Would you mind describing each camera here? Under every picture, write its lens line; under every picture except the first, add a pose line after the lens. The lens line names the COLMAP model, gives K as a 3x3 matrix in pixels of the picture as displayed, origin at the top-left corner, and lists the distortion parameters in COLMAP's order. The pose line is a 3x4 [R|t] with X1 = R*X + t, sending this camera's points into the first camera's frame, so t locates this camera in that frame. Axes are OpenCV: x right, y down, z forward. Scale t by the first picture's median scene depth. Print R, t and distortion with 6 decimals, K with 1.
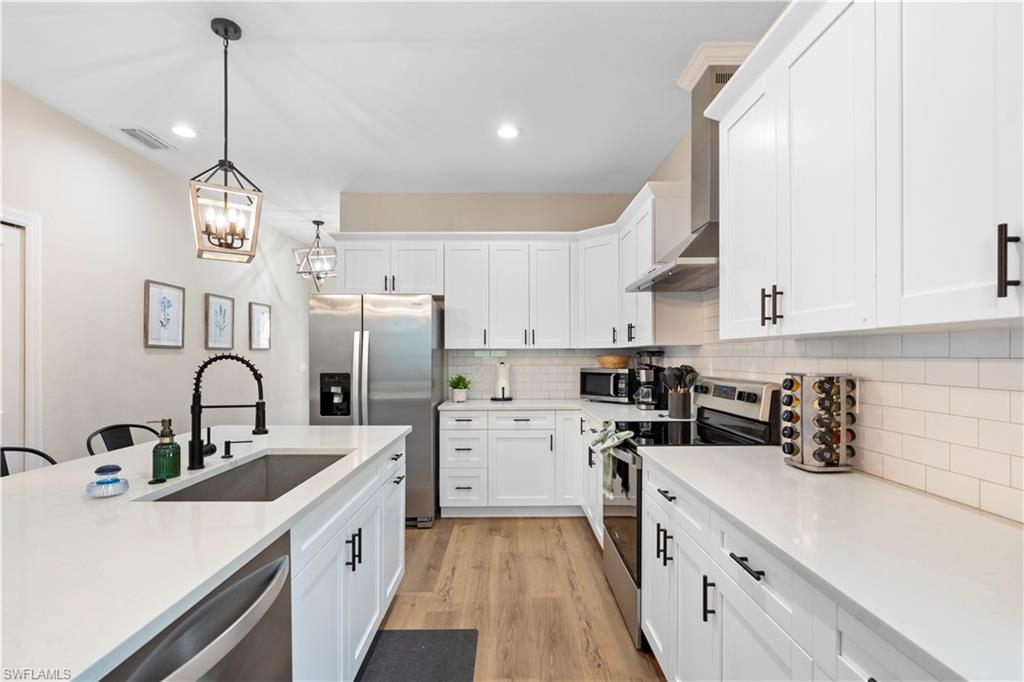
lens RADIAL K [[463.5, 0, 513.2], [0, 463.5, 355.0], [0, 0, 1]] dist [-0.001481, -0.000033]
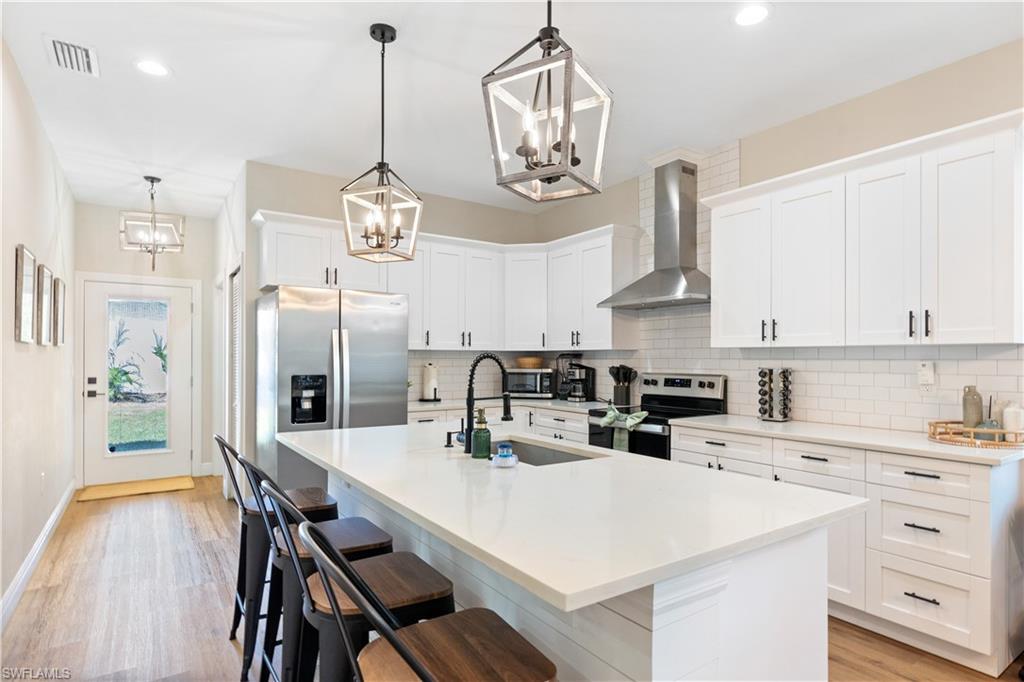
lens RADIAL K [[542.2, 0, 514.1], [0, 542.2, 357.9], [0, 0, 1]] dist [-0.001872, -0.000294]
pose [[0.831563, 0.004579, 0.555412, -0.640023], [-0.005739, 0.999983, 0.000349, 0.002588], [-0.555401, -0.003477, 0.831575, -0.091076]]
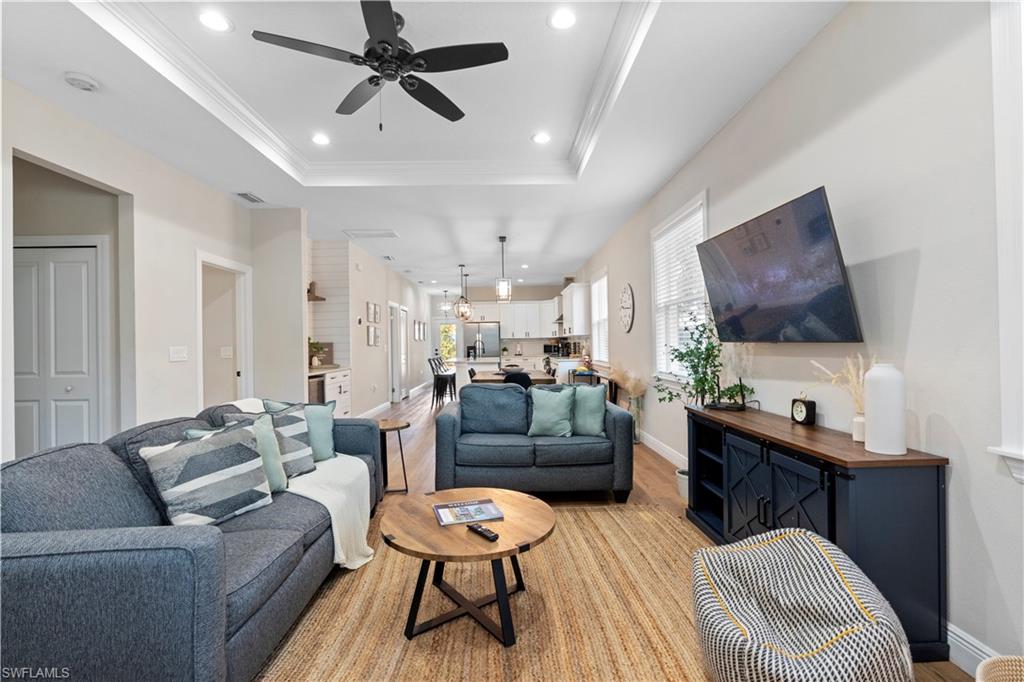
lens RADIAL K [[461.4, 0, 512.0], [0, 461.4, 341.0], [0, 0, 1]] dist [0.000114, 0.000128]
pose [[0.999816, -0.017665, 0.007517, -0.106629], [0.017686, 0.999840, -0.002770, 0.015044], [-0.007467, 0.002903, 0.999968, -2.458265]]
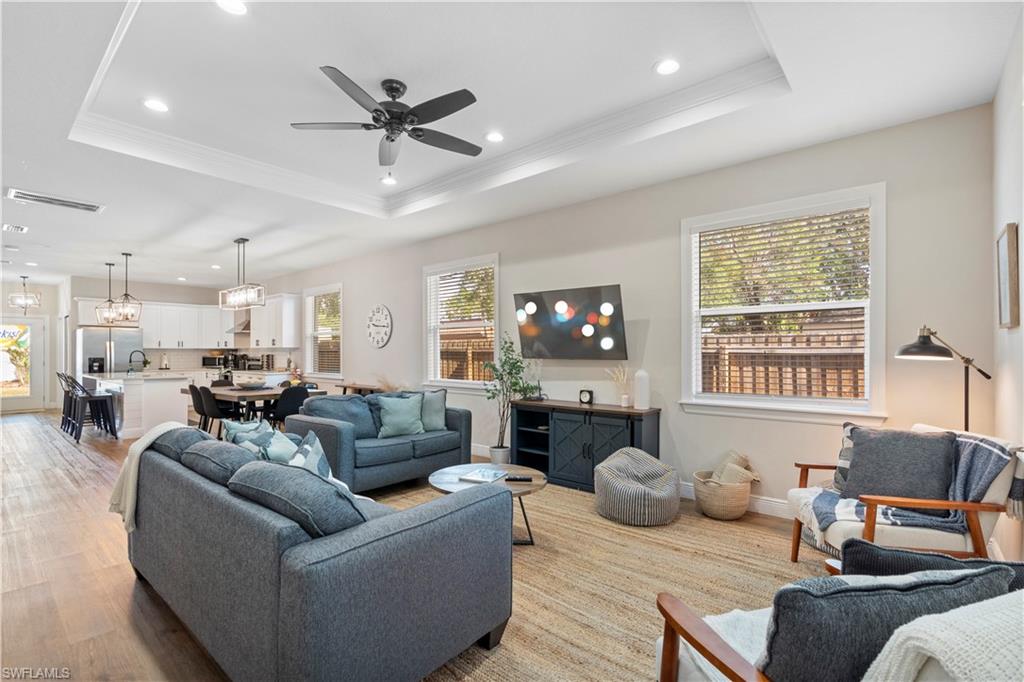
lens RADIAL K [[468.1, 0, 517.3], [0, 468.1, 352.0], [0, 0, 1]] dist [-0.001323, -0.000350]
pose [[0.656850, -0.000200, 0.754022, -0.810799], [-0.001242, 0.999998, 0.001347, 0.000289], [-0.754021, -0.001822, 0.656848, -2.481968]]
